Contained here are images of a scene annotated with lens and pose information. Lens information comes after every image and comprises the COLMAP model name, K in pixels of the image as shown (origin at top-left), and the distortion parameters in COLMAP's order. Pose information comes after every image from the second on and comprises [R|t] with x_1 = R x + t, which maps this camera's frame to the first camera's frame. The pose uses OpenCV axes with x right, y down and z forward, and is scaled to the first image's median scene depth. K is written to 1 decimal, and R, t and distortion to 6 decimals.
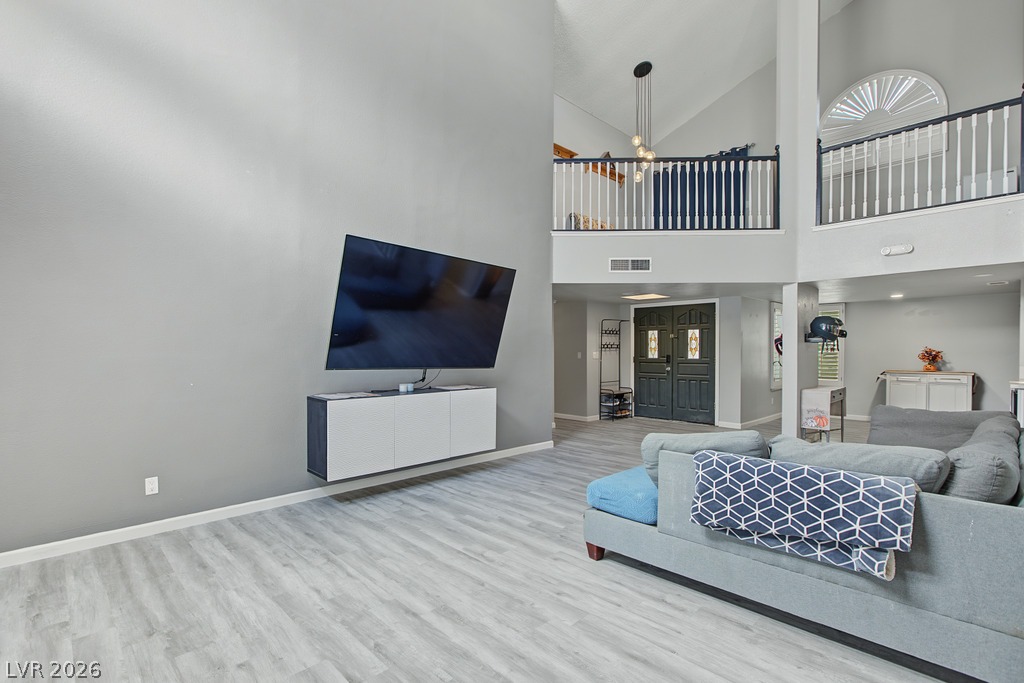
lens RADIAL K [[476.3, 0, 504.9], [0, 476.3, 354.5], [0, 0, 1]] dist [-0.001689, 0.000352]
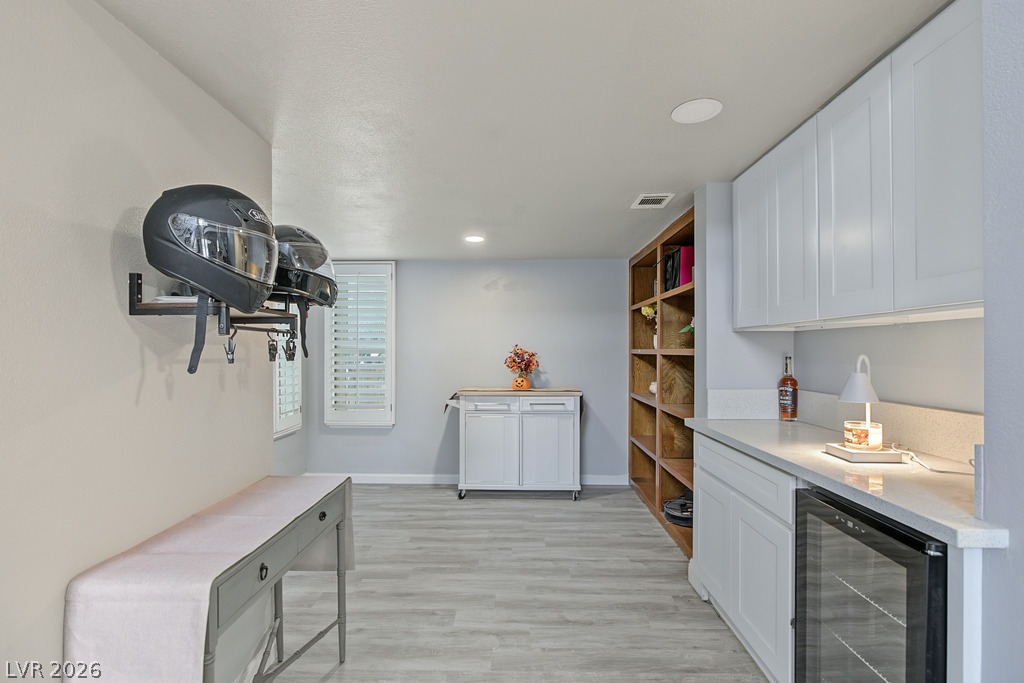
lens RADIAL K [[479.9, 0, 513.8], [0, 479.9, 350.5], [0, 0, 1]] dist [-0.005695, -0.000274]
pose [[0.708229, -0.003477, 0.705974, 0.619061], [0.009399, 0.999946, -0.004504, -0.009321], [-0.705920, 0.009825, 0.708223, 0.765503]]
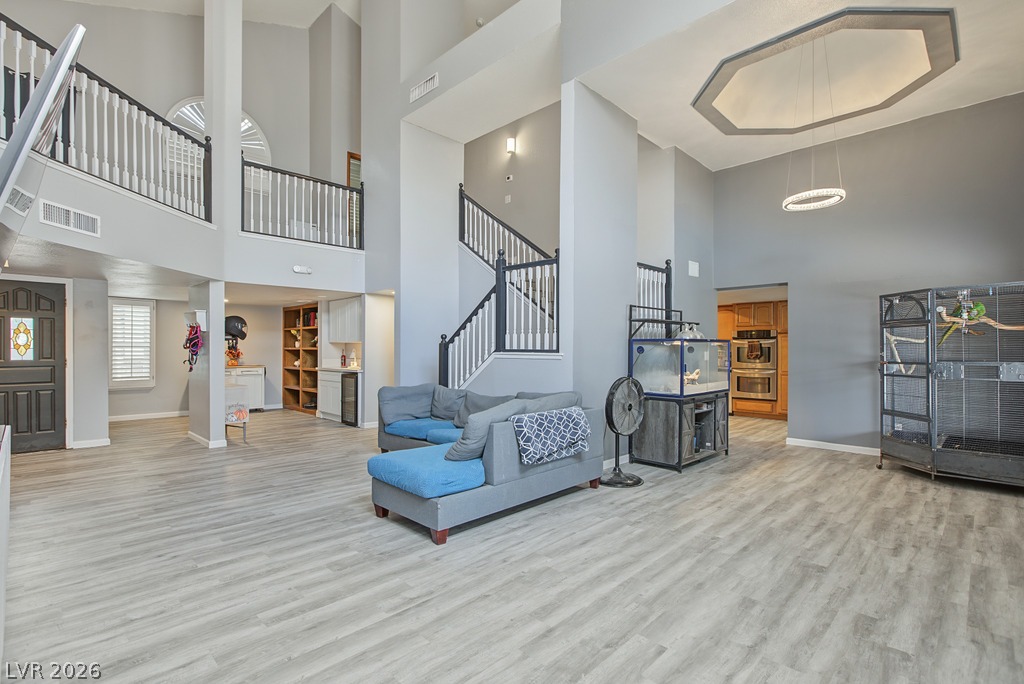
lens RADIAL K [[479.9, 0, 513.8], [0, 479.9, 351.0], [0, 0, 1]] dist [-0.005695, -0.000274]
pose [[-0.022386, -0.004764, 0.999738, -0.414852], [0.007090, 0.999963, 0.004924, -0.003629], [-0.999724, 0.007199, -0.022351, 0.399683]]
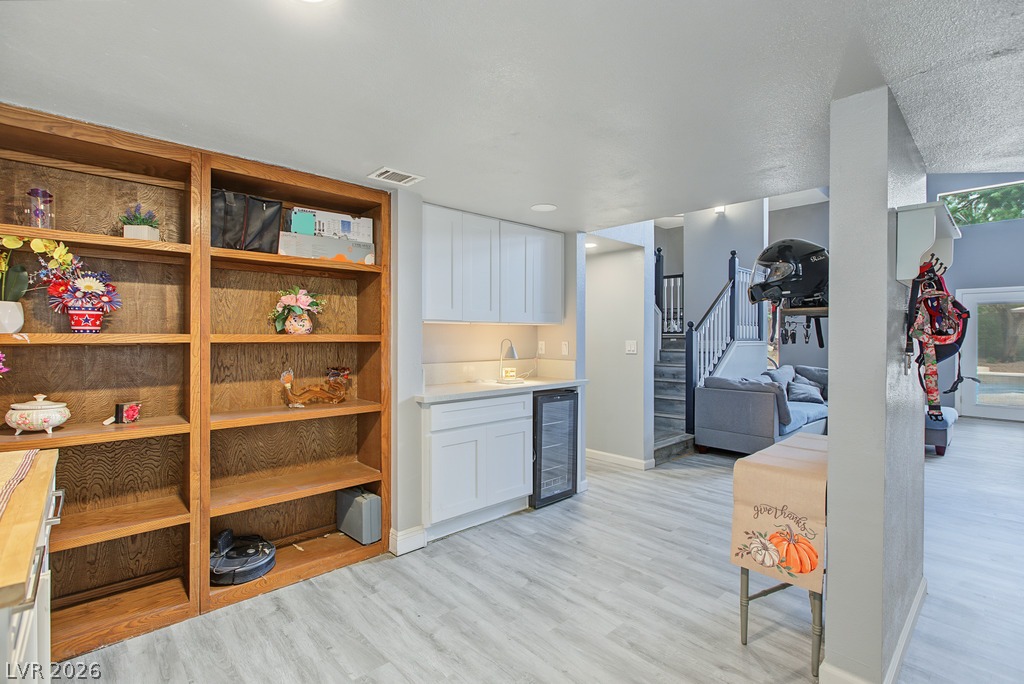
lens RADIAL K [[468.5, 0, 512.0], [0, 468.5, 342.0], [0, 0, 1]] dist [-0.004926, -0.000192]
pose [[-0.999825, -0.004179, 0.018243, 0.904799], [-0.003790, 0.999766, 0.021302, -0.014217], [-0.018328, 0.021229, -0.999607, 1.368259]]
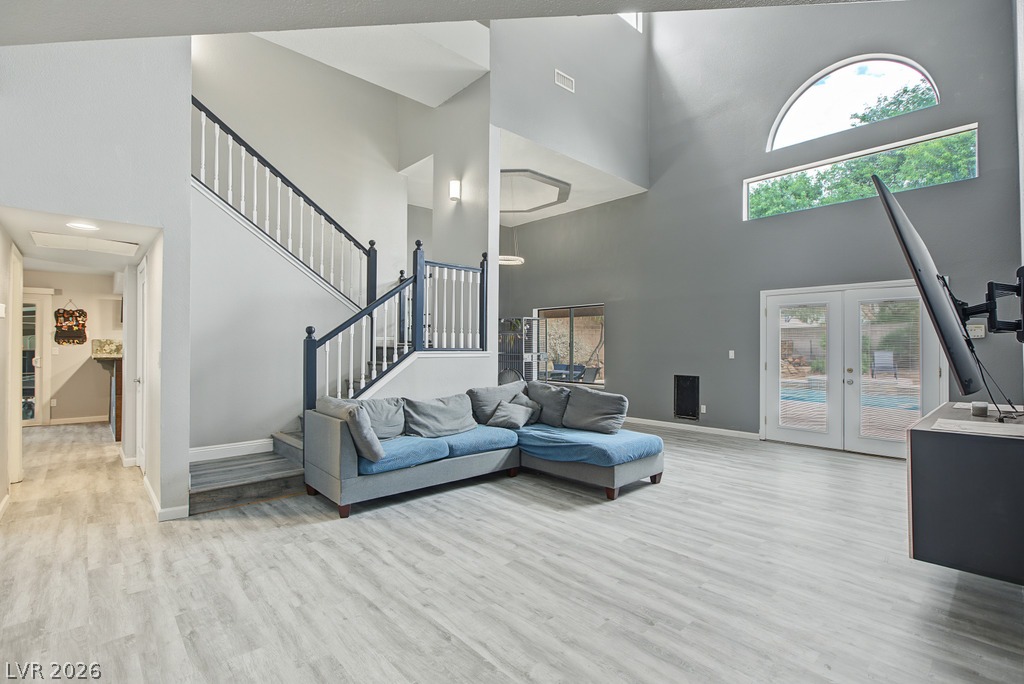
lens RADIAL K [[472.2, 0, 512.7], [0, 472.2, 351.3], [0, 0, 1]] dist [-0.002893, -0.000546]
pose [[-0.999794, -0.000851, 0.020289, 0.289328], [-0.000652, 0.999951, 0.009844, -0.004968], [-0.020296, 0.009829, -0.999746, 1.179280]]
